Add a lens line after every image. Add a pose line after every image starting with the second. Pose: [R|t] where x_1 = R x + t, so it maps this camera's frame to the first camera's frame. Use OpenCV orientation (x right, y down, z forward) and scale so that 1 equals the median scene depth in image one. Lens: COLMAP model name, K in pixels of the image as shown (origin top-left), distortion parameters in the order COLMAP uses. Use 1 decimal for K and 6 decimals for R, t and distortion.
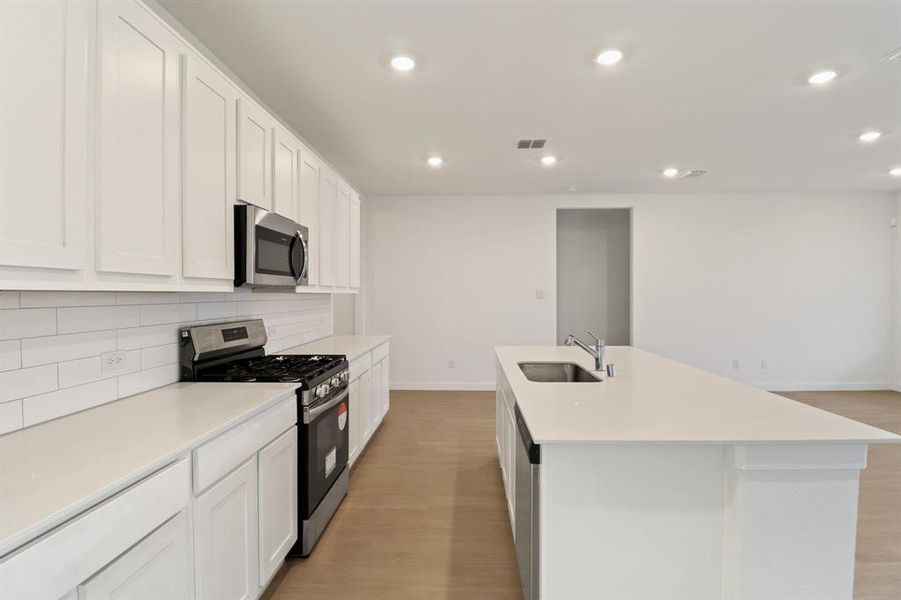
lens RADIAL K [[430.7, 0, 451.0], [0, 430.7, 299.0], [0, 0, 1]] dist [-0.007171, -0.006014]
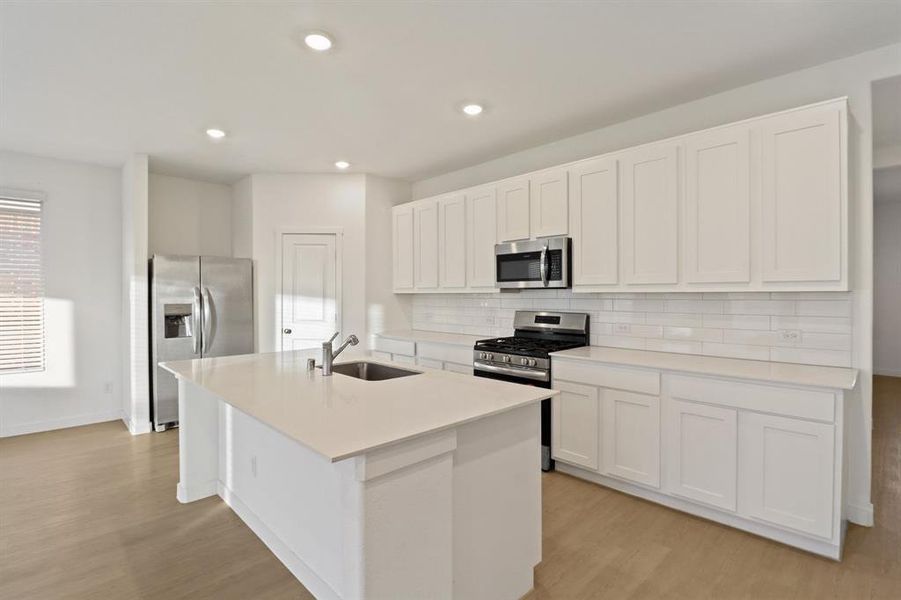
lens RADIAL K [[430.7, 0, 458.4], [0, 430.7, 296.6], [0, 0, 1]] dist [-0.007171, -0.006014]
pose [[-0.674879, 0.012065, -0.737830, 0.788036], [0.001761, 0.999890, 0.014740, -0.022487], [0.737927, 0.008649, -0.674825, 1.713123]]
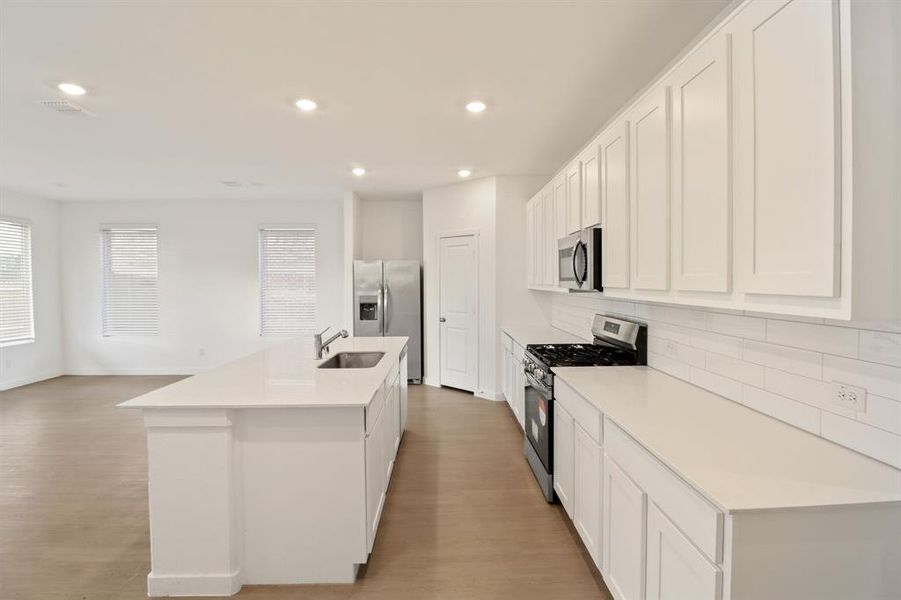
lens RADIAL K [[430.7, 0, 456.6], [0, 430.7, 286.5], [0, 0, 1]] dist [-0.007171, -0.006014]
pose [[-0.996894, 0.012537, -0.077745, 0.036926], [0.010742, 0.999667, 0.023467, -0.067024], [0.078013, 0.022559, -0.996697, 2.094715]]
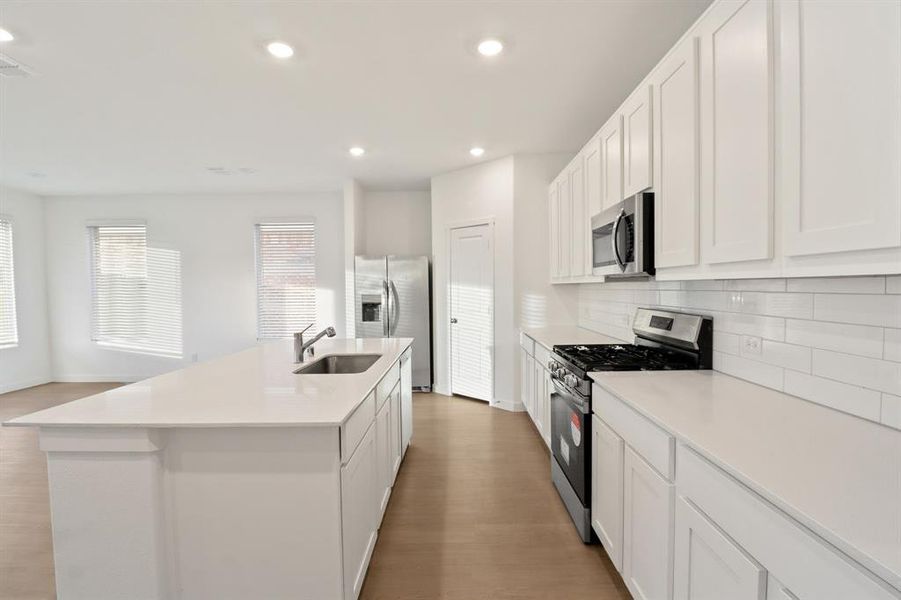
lens RADIAL K [[430.7, 0, 458.7], [0, 430.7, 302.9], [0, 0, 1]] dist [-0.007171, -0.006014]
pose [[-0.998612, 0.018857, -0.049171, 0.012284], [0.016708, 0.998902, 0.043764, -0.015712], [0.049942, 0.042882, -0.997831, 1.875053]]
